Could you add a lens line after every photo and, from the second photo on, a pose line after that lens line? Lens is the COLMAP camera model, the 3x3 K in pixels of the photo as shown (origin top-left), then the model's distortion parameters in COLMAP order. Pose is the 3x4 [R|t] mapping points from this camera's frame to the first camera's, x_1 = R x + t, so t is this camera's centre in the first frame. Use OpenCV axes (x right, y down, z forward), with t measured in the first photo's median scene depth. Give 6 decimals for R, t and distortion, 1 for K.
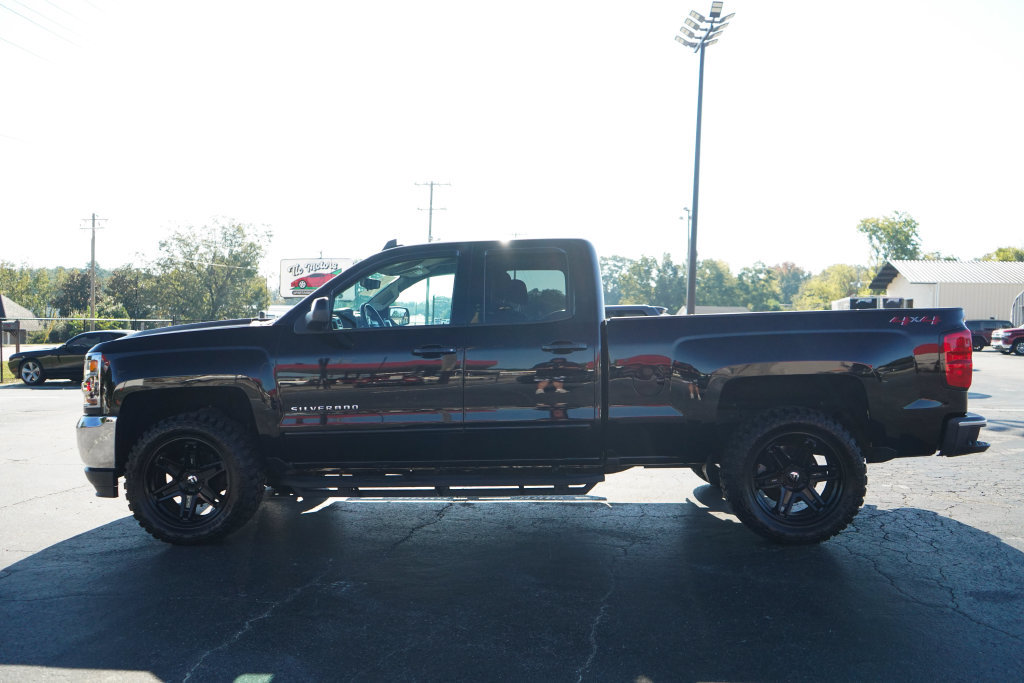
lens RADIAL K [[821.8, 0, 512.0], [0, 821.8, 341.5], [0, 0, 1]] dist [-0.005694, -0.002669]
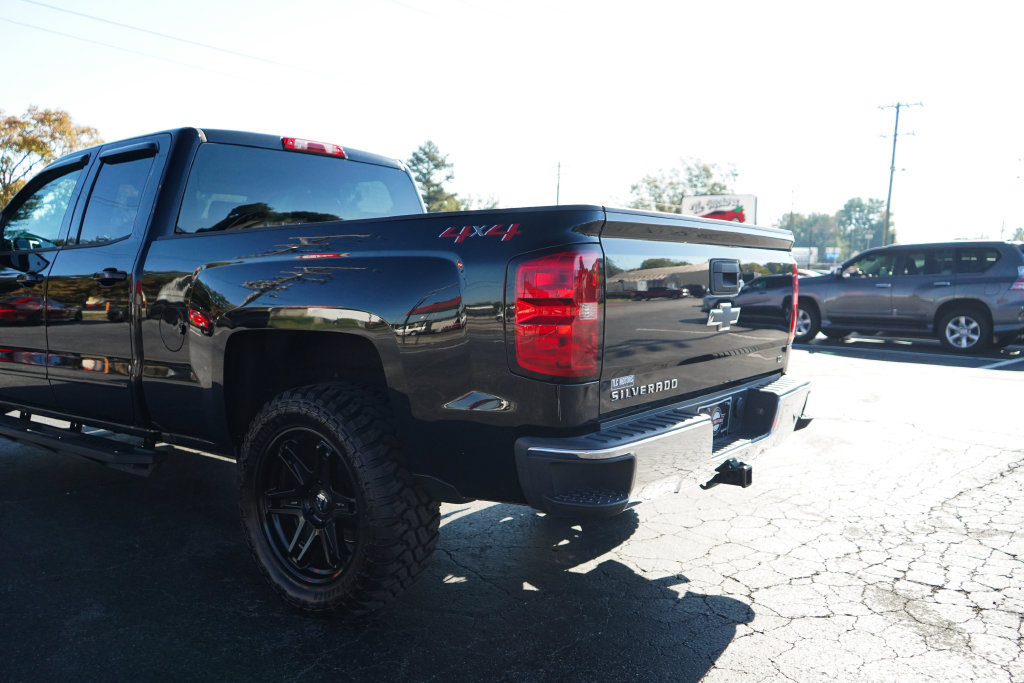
lens RADIAL K [[826.1, 0, 512.0], [0, 826.1, 341.5], [0, 0, 1]] dist [-0.006425, 0.001148]
pose [[0.833774, 0.065194, -0.548243, 0.094489], [-0.027121, 0.996641, 0.077269, 0.000019], [0.551439, -0.049556, 0.832742, 0.072141]]
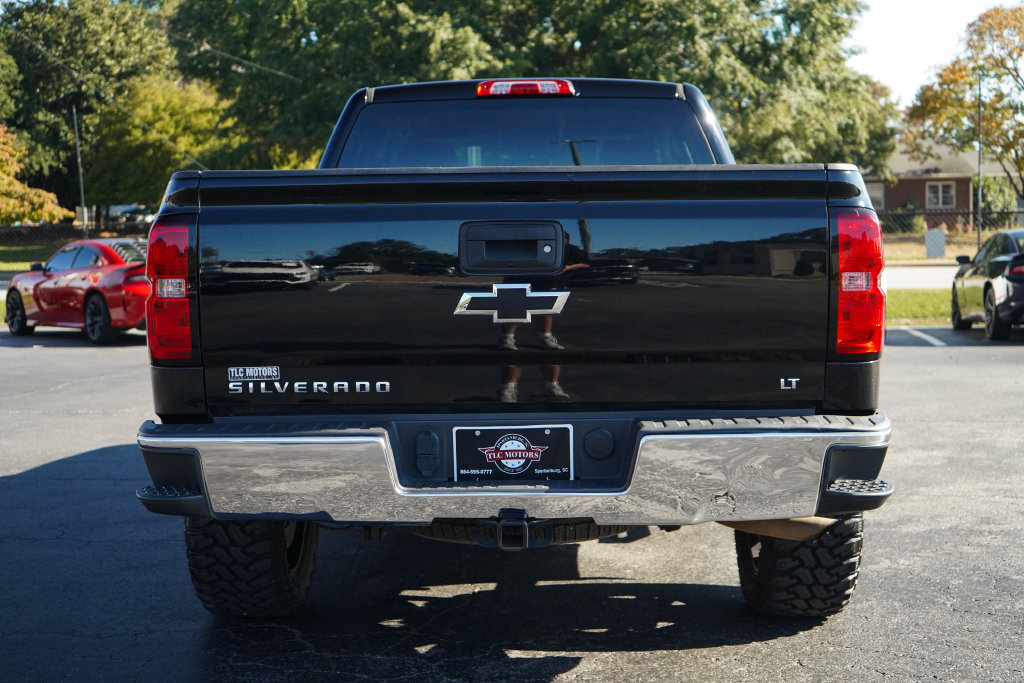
lens RADIAL K [[1394.0, 0, 512.0], [0, 1394.0, 341.5], [0, 0, 1]] dist [-0.013118, 0.024802]
pose [[0.046224, 0.079381, -0.995772, 0.155974], [-0.005472, 0.996843, 0.079212, -0.001530], [0.998916, 0.001787, 0.046512, 0.139374]]
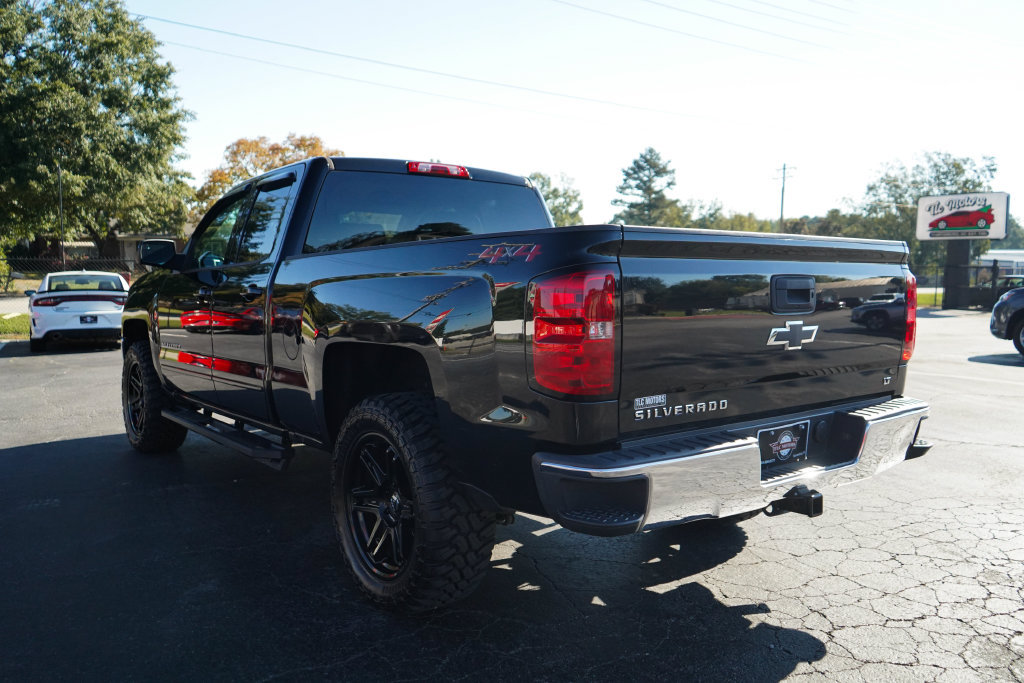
lens RADIAL K [[826.1, 0, 512.0], [0, 826.1, 341.5], [0, 0, 1]] dist [-0.006425, 0.001148]
pose [[0.658850, 0.071387, -0.748879, 0.106380], [-0.023059, 0.996936, 0.074746, -0.001175], [0.751921, -0.031979, 0.658478, 0.079961]]
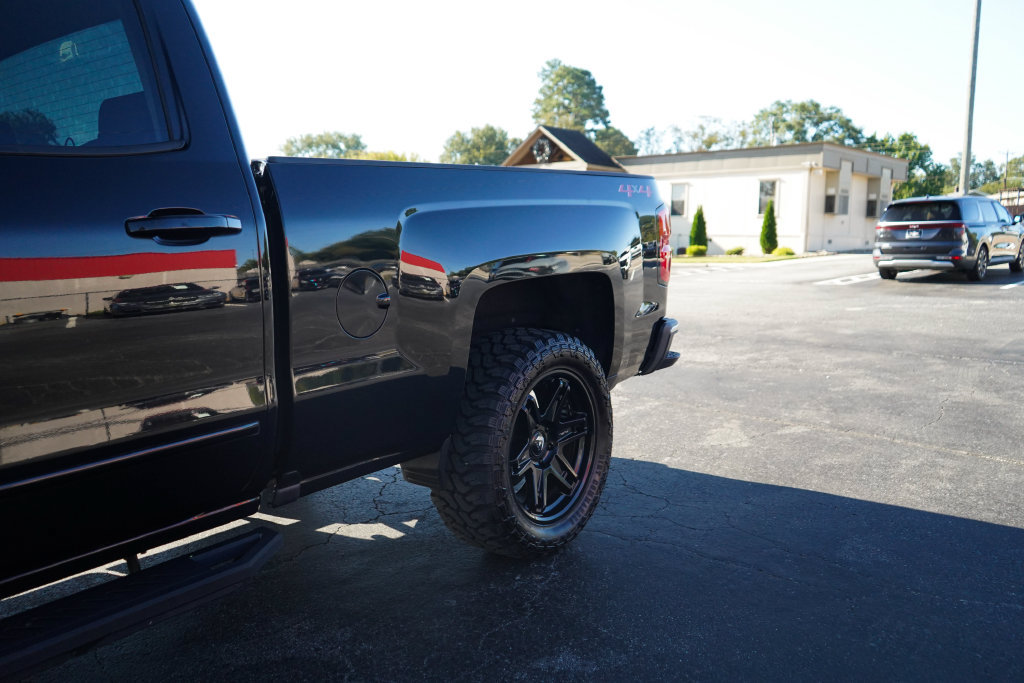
lens RADIAL K [[821.8, 0, 512.0], [0, 821.8, 341.5], [0, 0, 1]] dist [-0.005694, -0.002669]
pose [[0.558209, -0.107396, 0.822720, -0.019734], [0.020437, 0.993066, 0.115766, 0.002270], [-0.829449, -0.047808, 0.556533, 0.083680]]
